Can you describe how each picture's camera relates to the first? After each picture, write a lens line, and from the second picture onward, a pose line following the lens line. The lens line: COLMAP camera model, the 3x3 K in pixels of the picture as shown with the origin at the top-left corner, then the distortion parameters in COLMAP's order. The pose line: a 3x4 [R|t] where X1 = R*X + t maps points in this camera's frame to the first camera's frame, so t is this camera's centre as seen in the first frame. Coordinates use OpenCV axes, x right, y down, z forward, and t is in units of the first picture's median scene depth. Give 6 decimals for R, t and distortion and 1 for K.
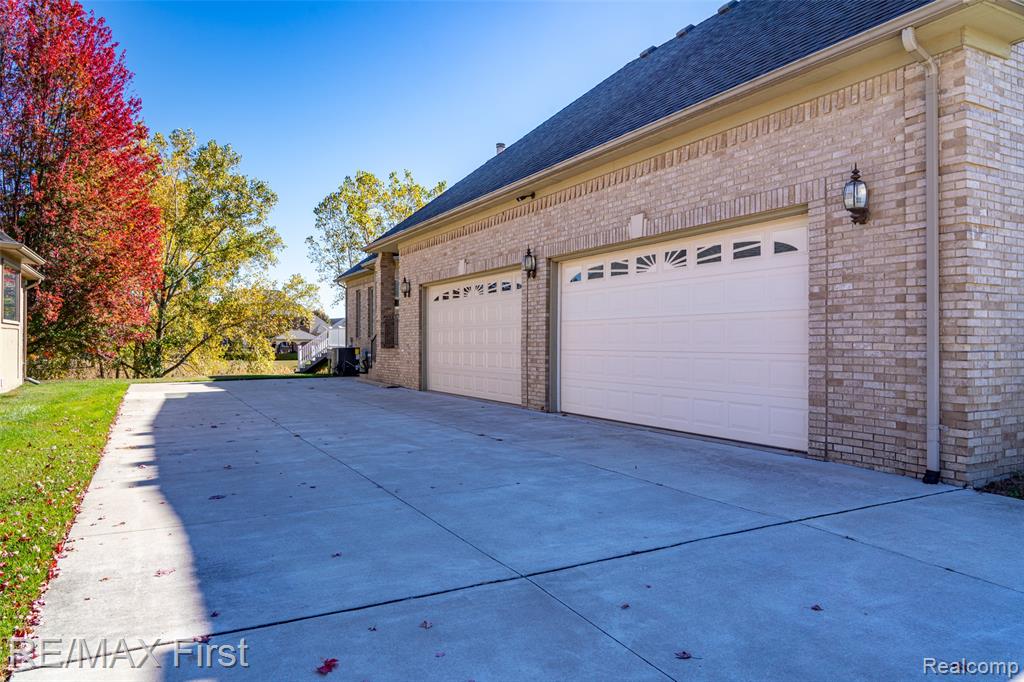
lens RADIAL K [[664.7, 0, 512.0], [0, 664.7, 341.0], [0, 0, 1]] dist [-0.004997, -0.004520]
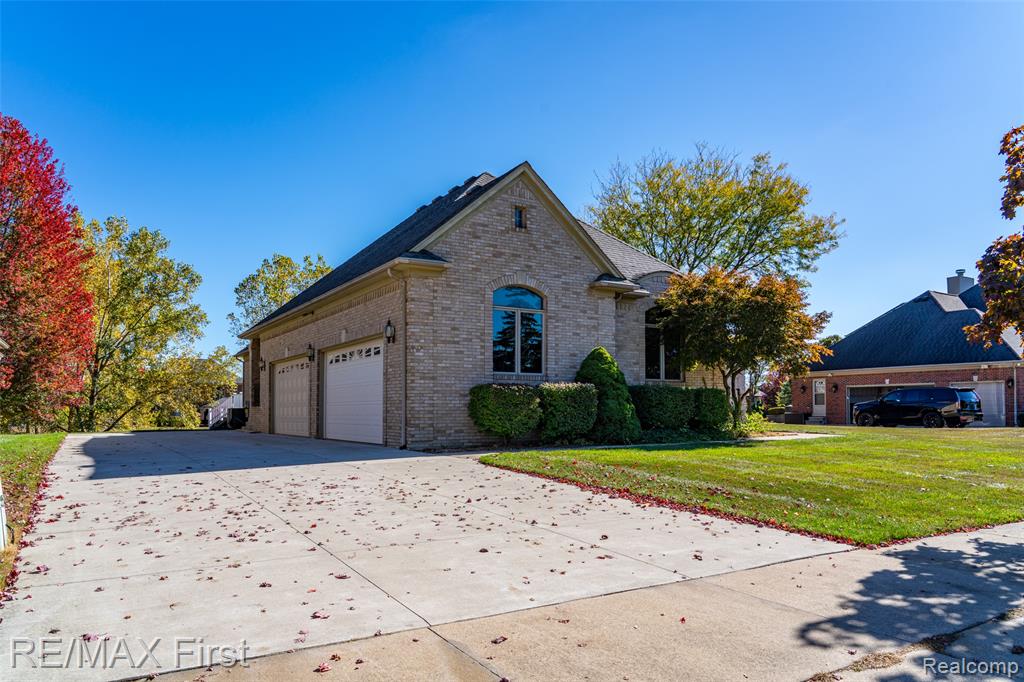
lens RADIAL K [[705.9, 0, 507.7], [0, 705.9, 393.0], [0, 0, 1]] dist [-0.000977, 0.003564]
pose [[0.999196, -0.002547, 0.040020, 0.164432], [0.003532, 0.999692, -0.024549, 0.011942], [-0.039946, 0.024670, 0.998897, -0.296732]]
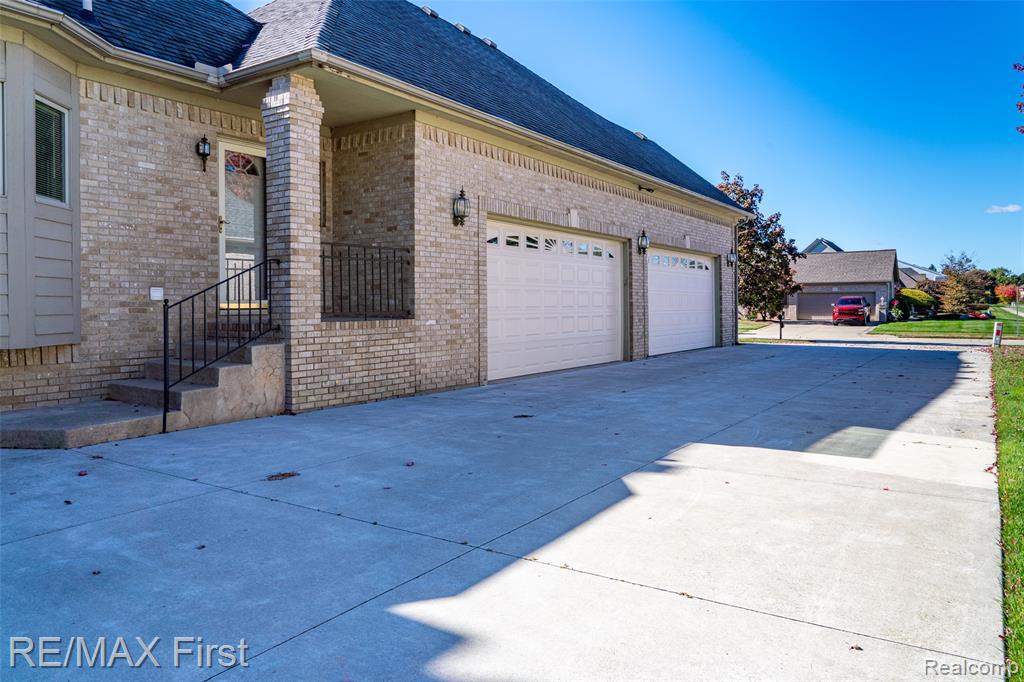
lens RADIAL K [[676.2, 0, 513.3], [0, 676.2, 314.4], [0, 0, 1]] dist [-0.001121, 0.000271]
pose [[-0.412985, -0.000013, 0.910738, -0.368028], [0.005822, 0.999980, 0.002654, 0.005113], [-0.910719, 0.006398, -0.412976, 0.622392]]
